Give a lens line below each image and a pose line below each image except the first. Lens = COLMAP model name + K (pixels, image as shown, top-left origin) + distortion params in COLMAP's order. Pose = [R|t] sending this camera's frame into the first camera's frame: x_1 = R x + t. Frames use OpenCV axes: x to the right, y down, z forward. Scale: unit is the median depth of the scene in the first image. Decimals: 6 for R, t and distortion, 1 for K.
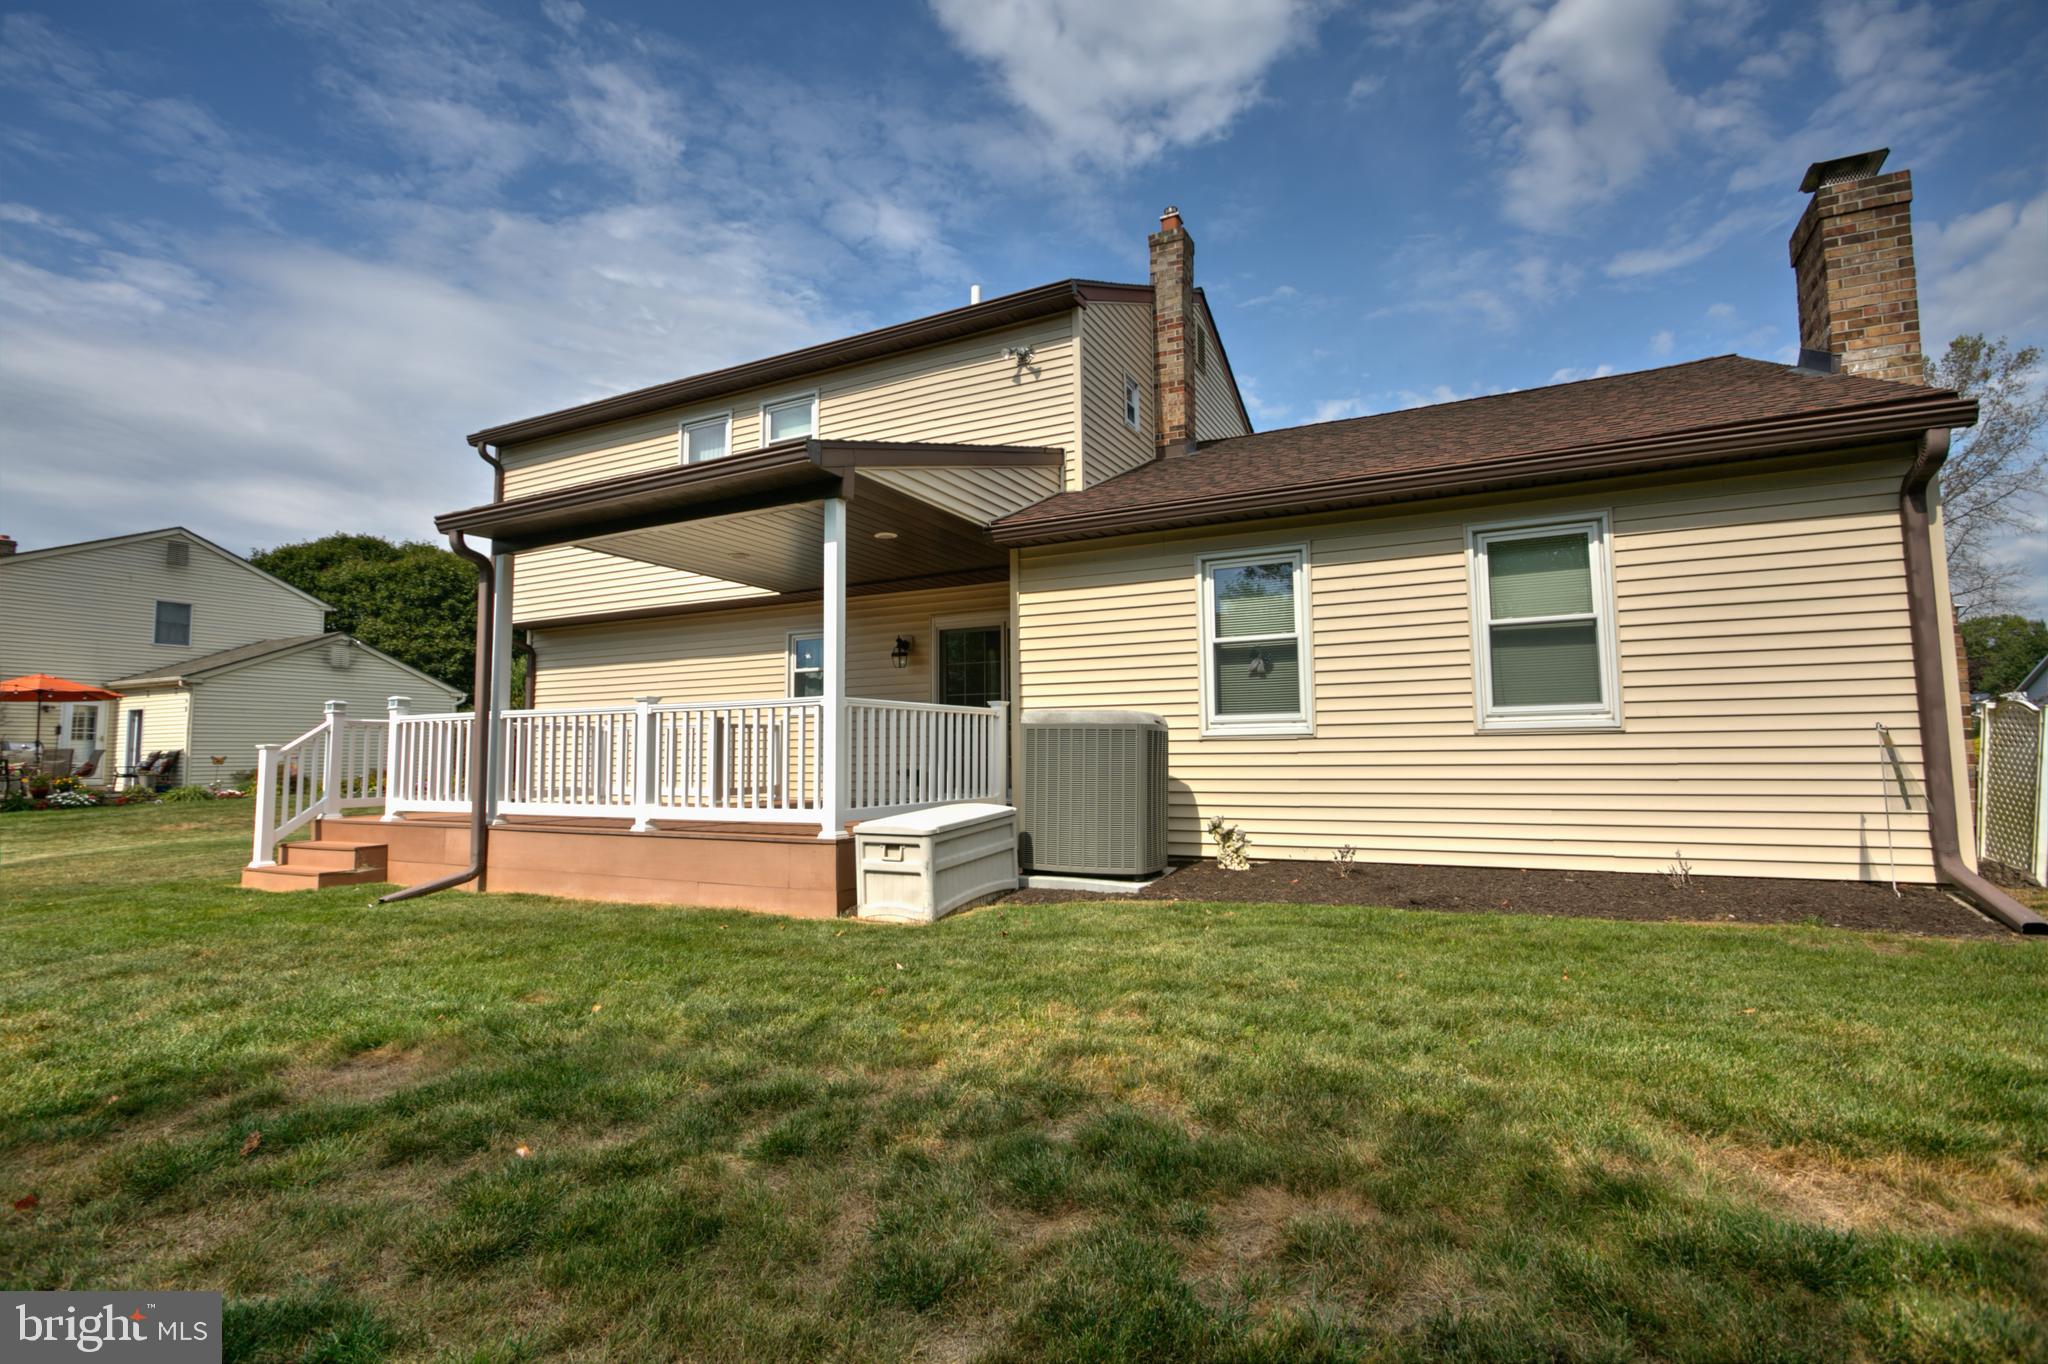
lens RADIAL K [[966.5, 0, 1012.9], [0, 966.5, 692.4], [0, 0, 1]] dist [-0.006133, 0.000926]
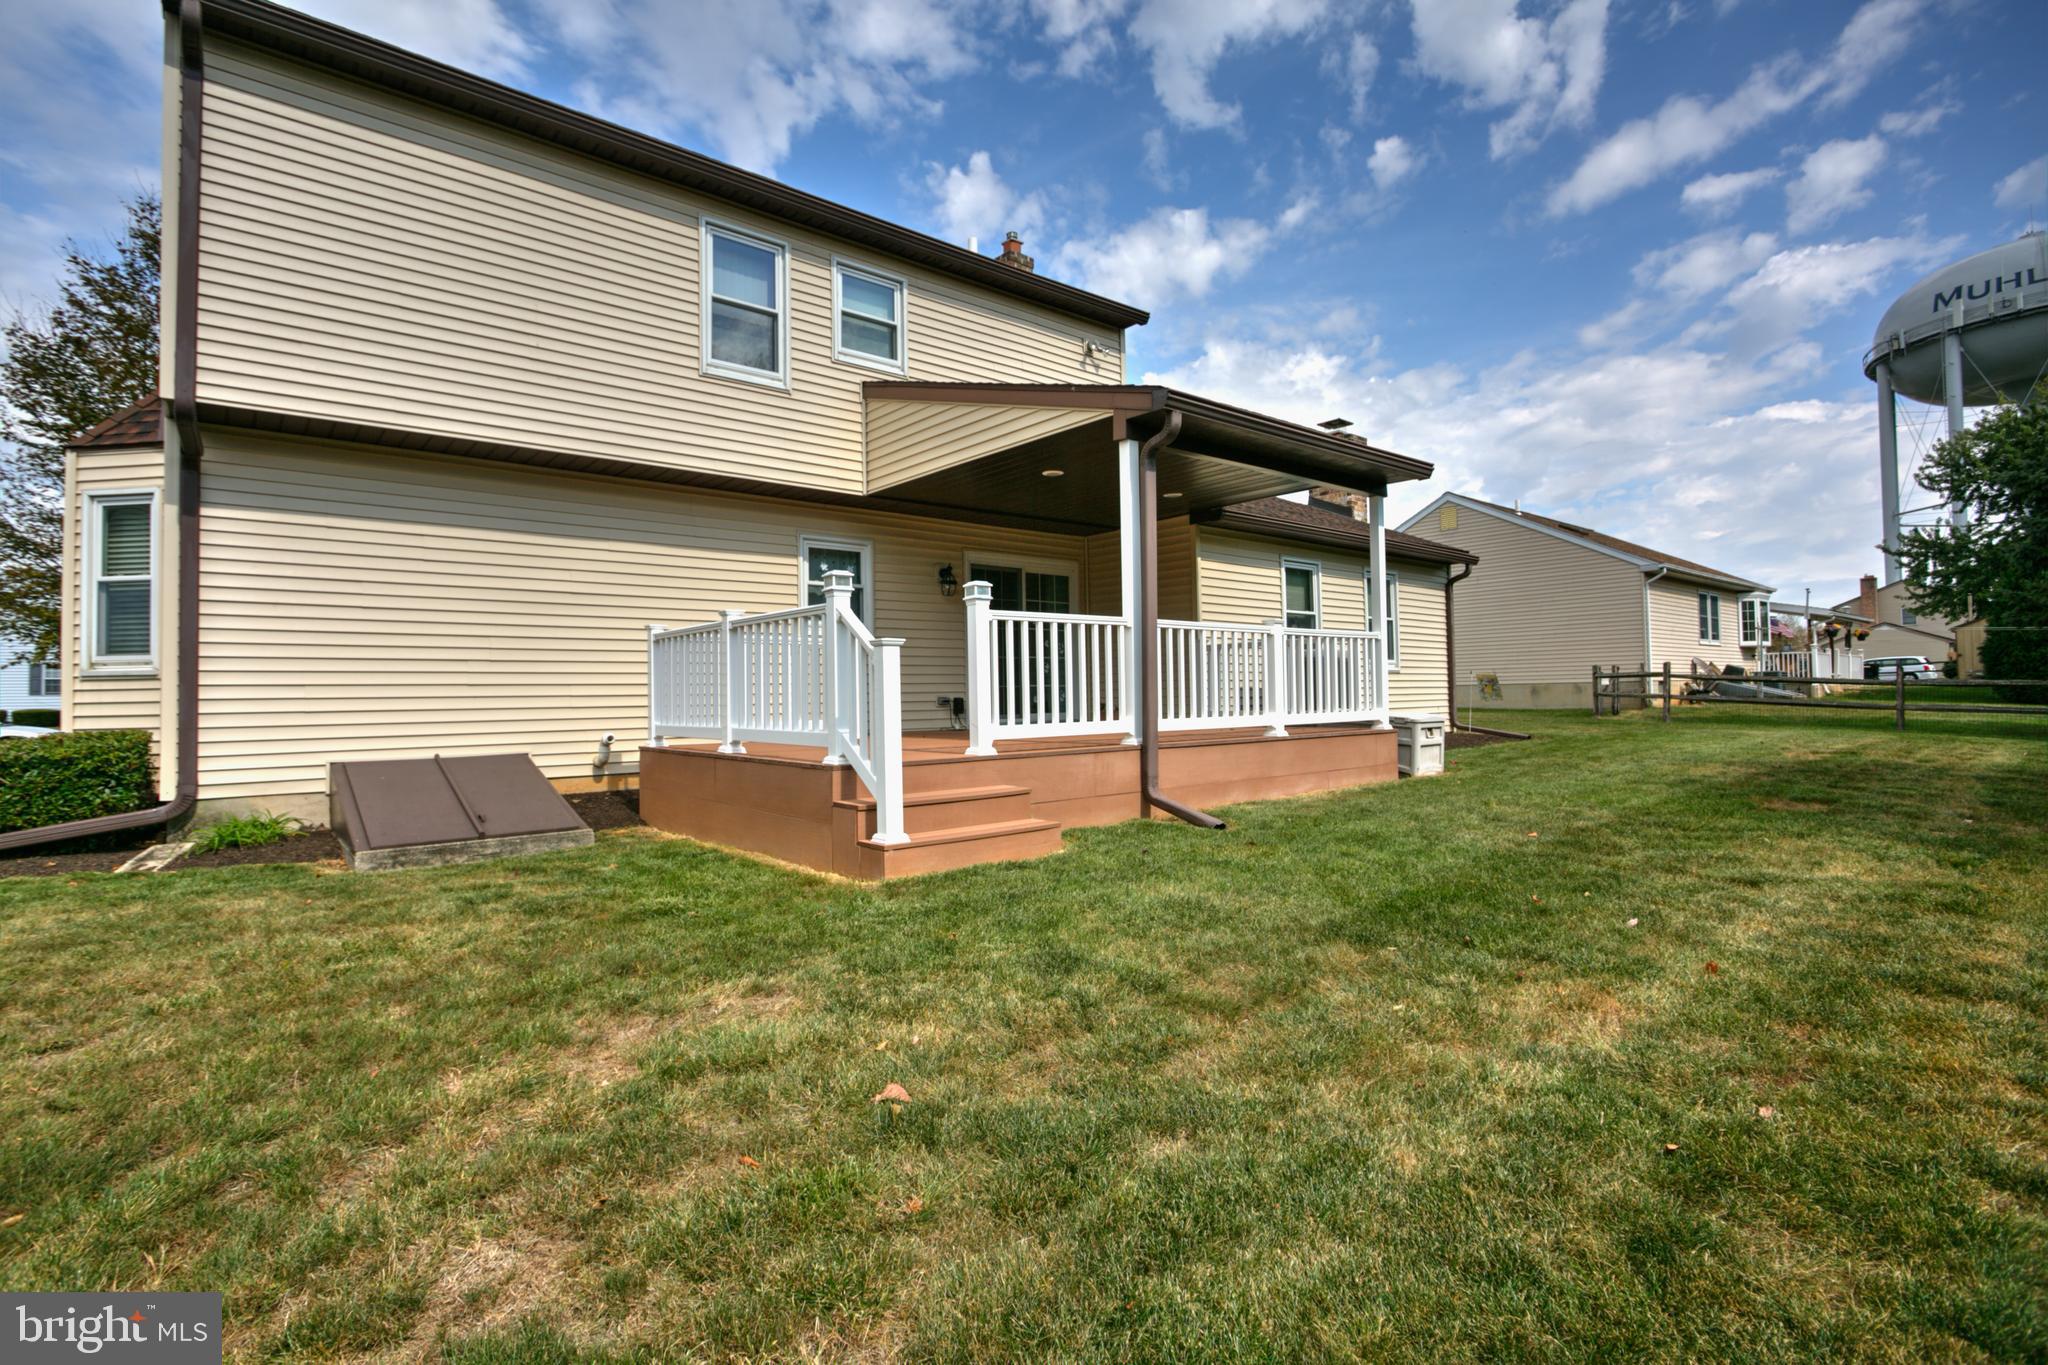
lens RADIAL K [[966.5, 0, 1015.8], [0, 966.5, 670.7], [0, 0, 1]] dist [-0.006133, 0.000926]
pose [[0.366008, 0.020008, 0.930396, -1.454690], [-0.058844, 0.998266, 0.001681, 0.073507], [-0.928749, -0.055363, 0.366551, 0.790933]]
